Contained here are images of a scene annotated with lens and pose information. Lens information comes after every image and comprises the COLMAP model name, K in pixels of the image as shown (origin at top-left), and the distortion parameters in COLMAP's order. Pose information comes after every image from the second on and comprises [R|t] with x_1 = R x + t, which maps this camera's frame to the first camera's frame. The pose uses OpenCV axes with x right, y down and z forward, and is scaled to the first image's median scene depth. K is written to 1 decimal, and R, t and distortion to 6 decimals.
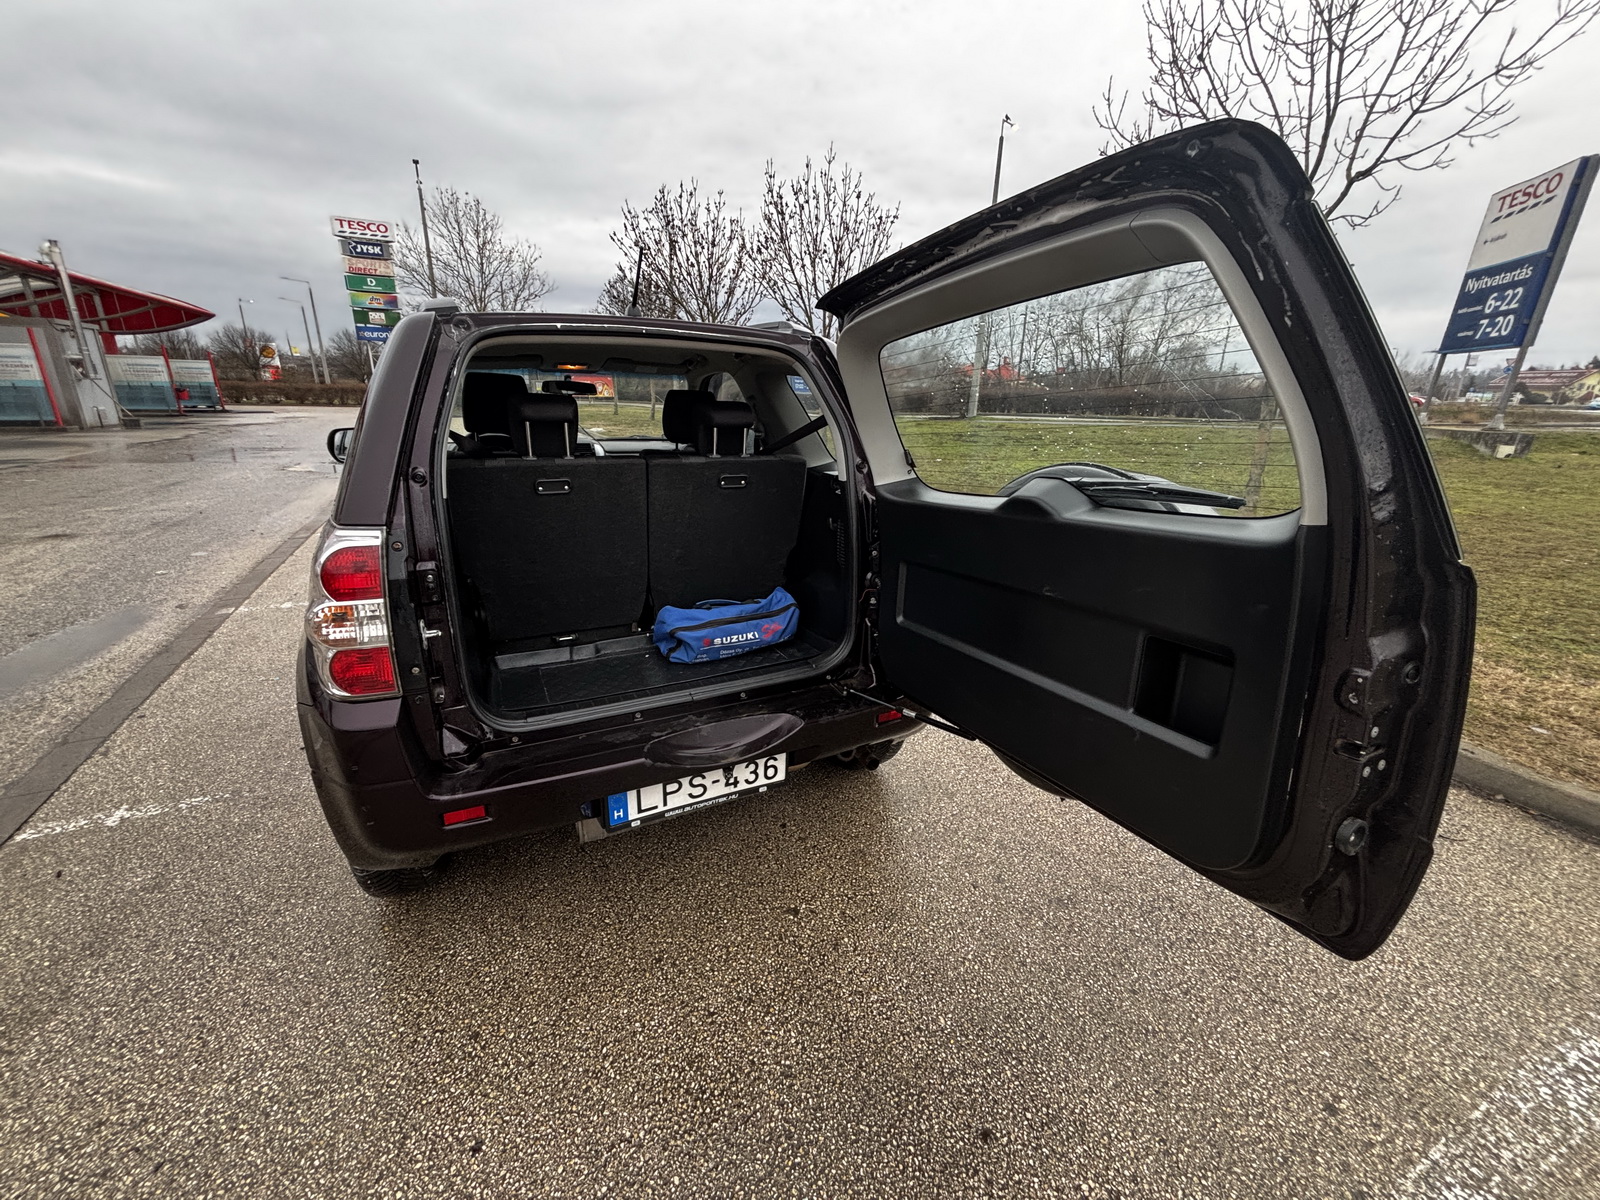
lens RADIAL K [[640.9, 0, 803.0], [0, 640.9, 607.8], [0, 0, 1]] dist [0.001314, -0.000878]
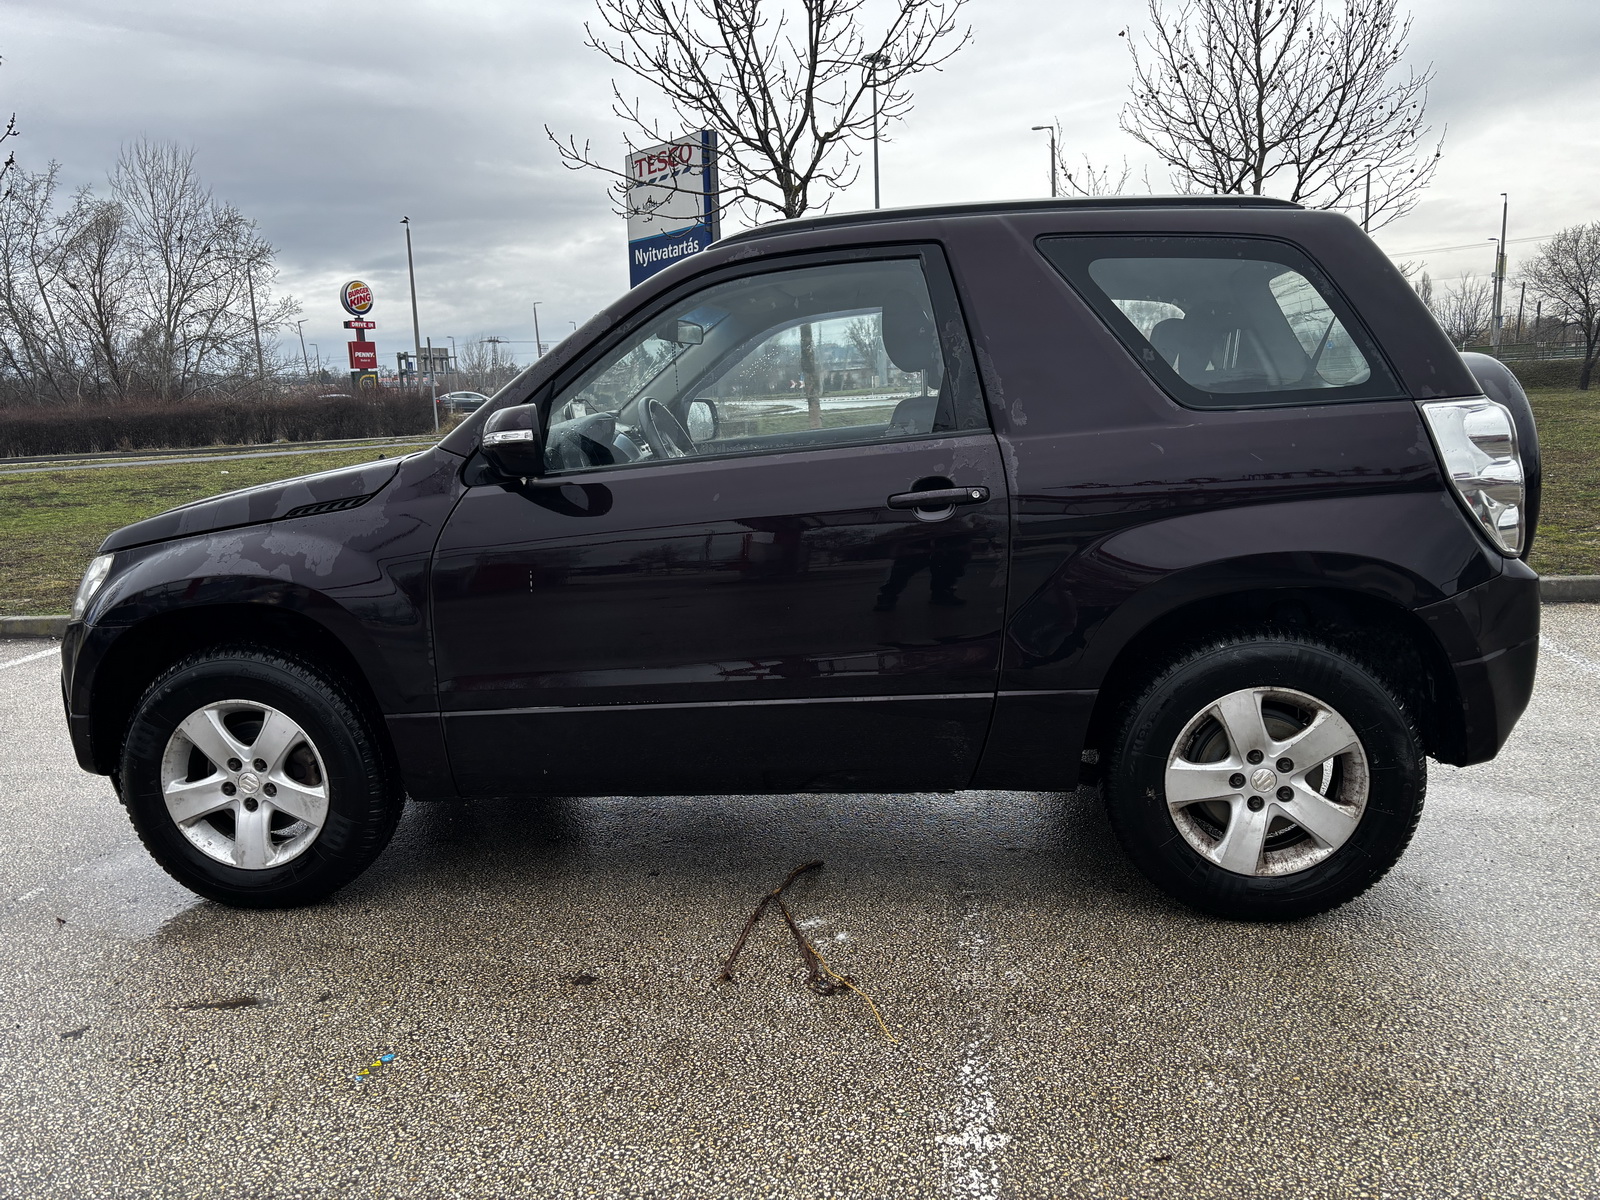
lens RADIAL K [[1215.7, 0, 791.6], [0, 1215.7, 595.2], [0, 0, 1]] dist [0.051995, -0.055115]
pose [[0.540239, -0.175641, 0.822978, -0.255930], [0.318717, 0.947825, -0.006934, -0.013541], [-0.778821, 0.266043, 0.568031, 0.067451]]
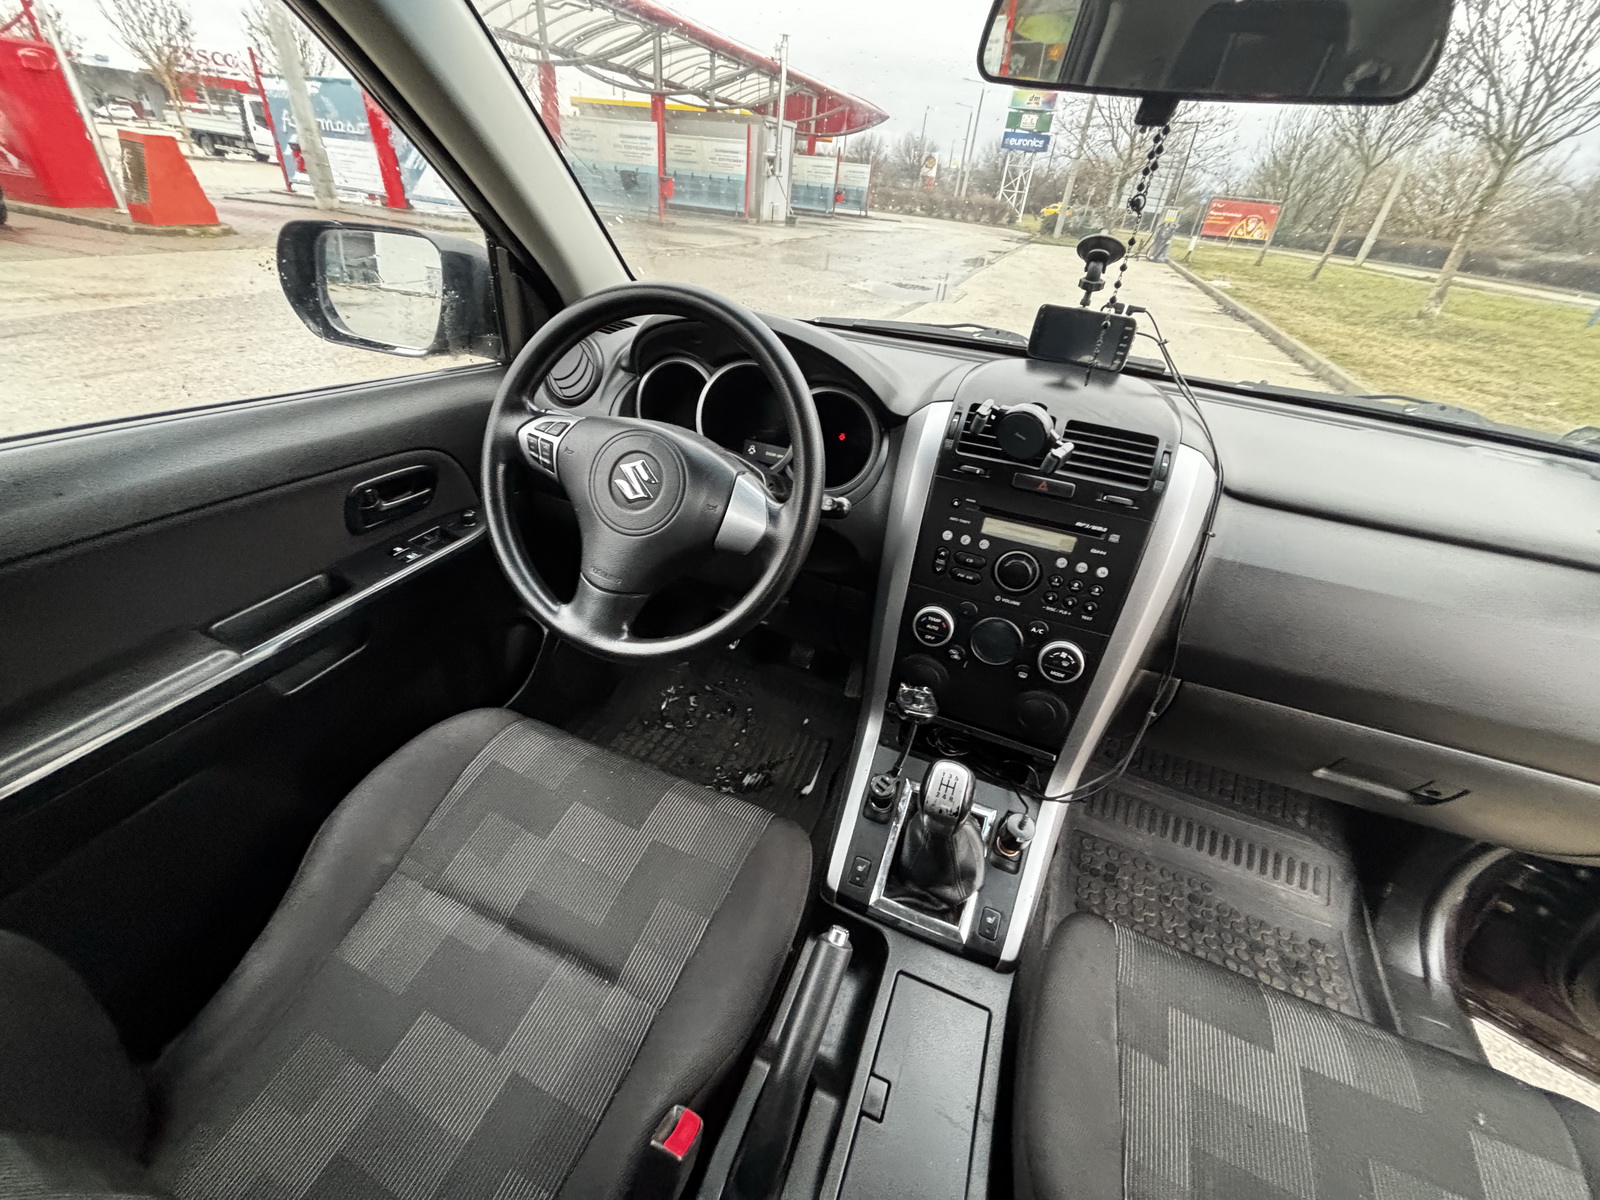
lens RADIAL K [[640.9, 0, 797.2], [0, 640.9, 598.5], [0, 0, 1]] dist [0.001314, -0.000878]
pose [[0.665596, 0.438954, -0.603574, -0.057443], [-0.306187, 0.898156, 0.315540, -0.051879], [0.680611, -0.025215, 0.732211, 0.170117]]
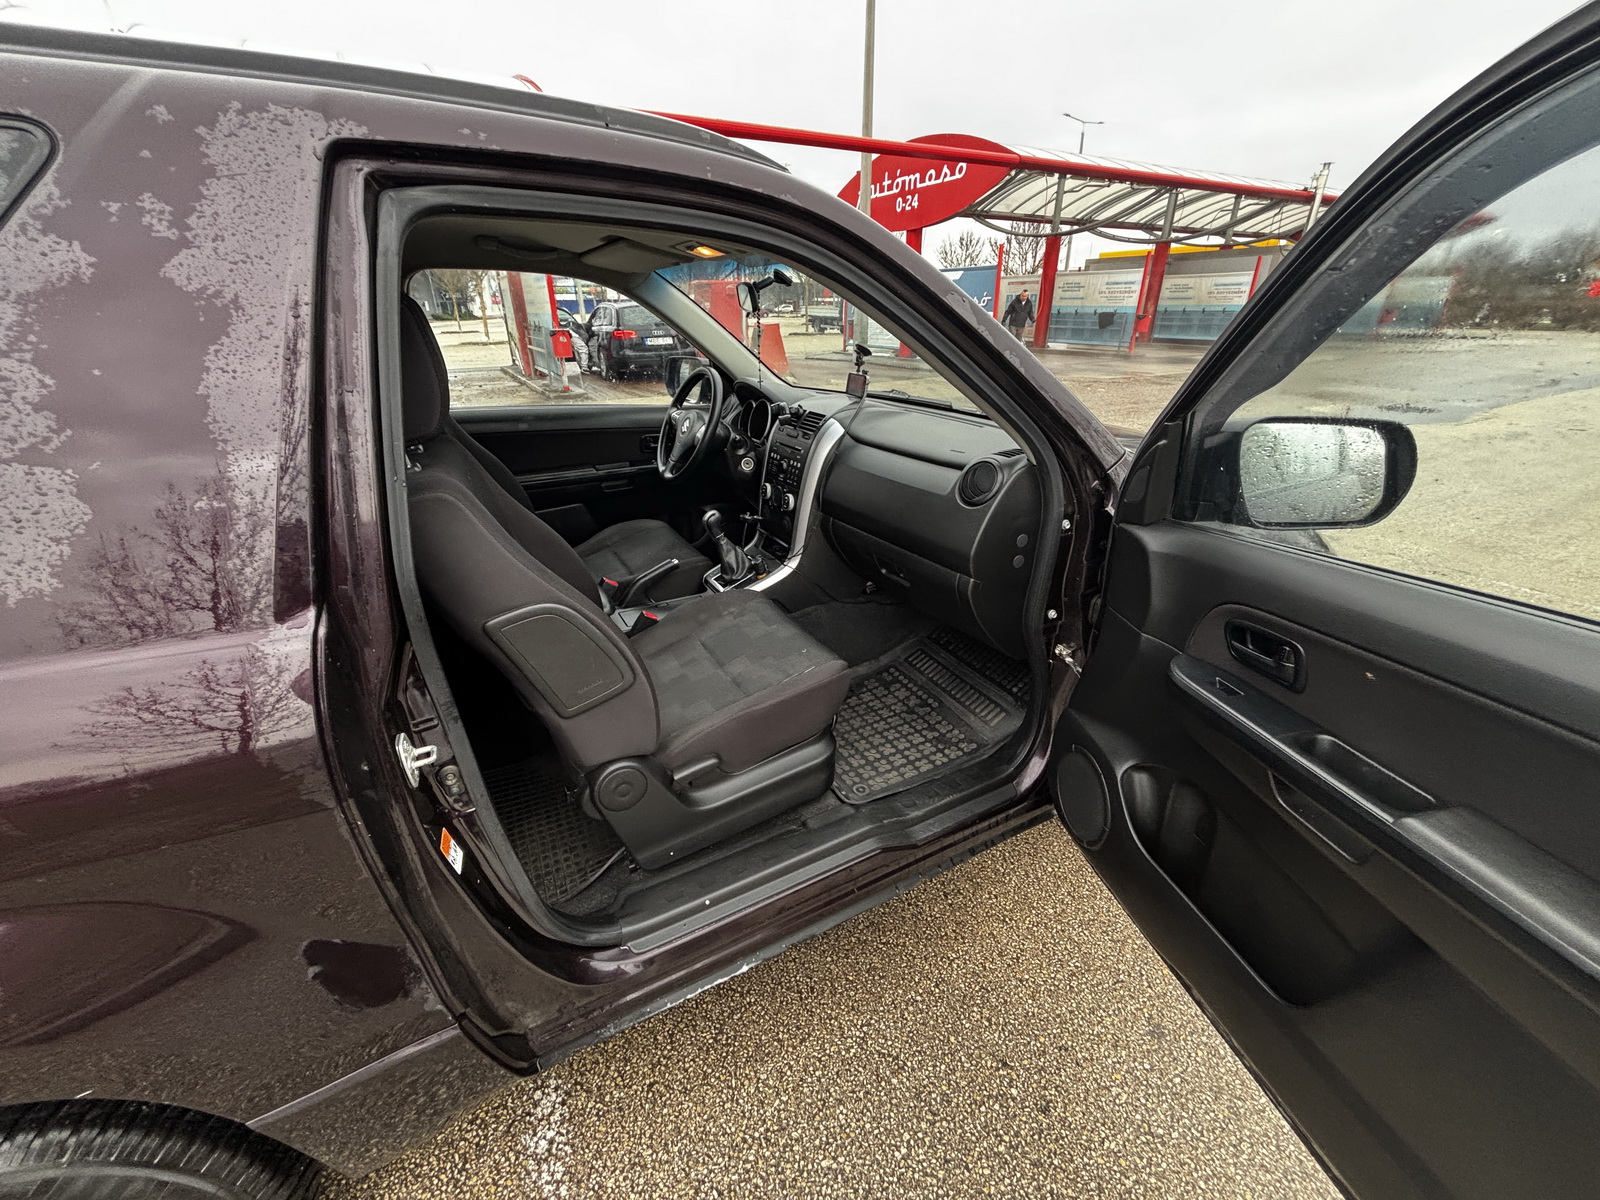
lens RADIAL K [[640.9, 0, 797.8], [0, 640.9, 604.6], [0, 0, 1]] dist [0.001314, -0.000878]
pose [[0.037535, 0.403416, -0.914246, 0.036954], [-0.309442, 0.874614, 0.373224, -0.065851], [0.950177, 0.268898, 0.157663, 0.203287]]
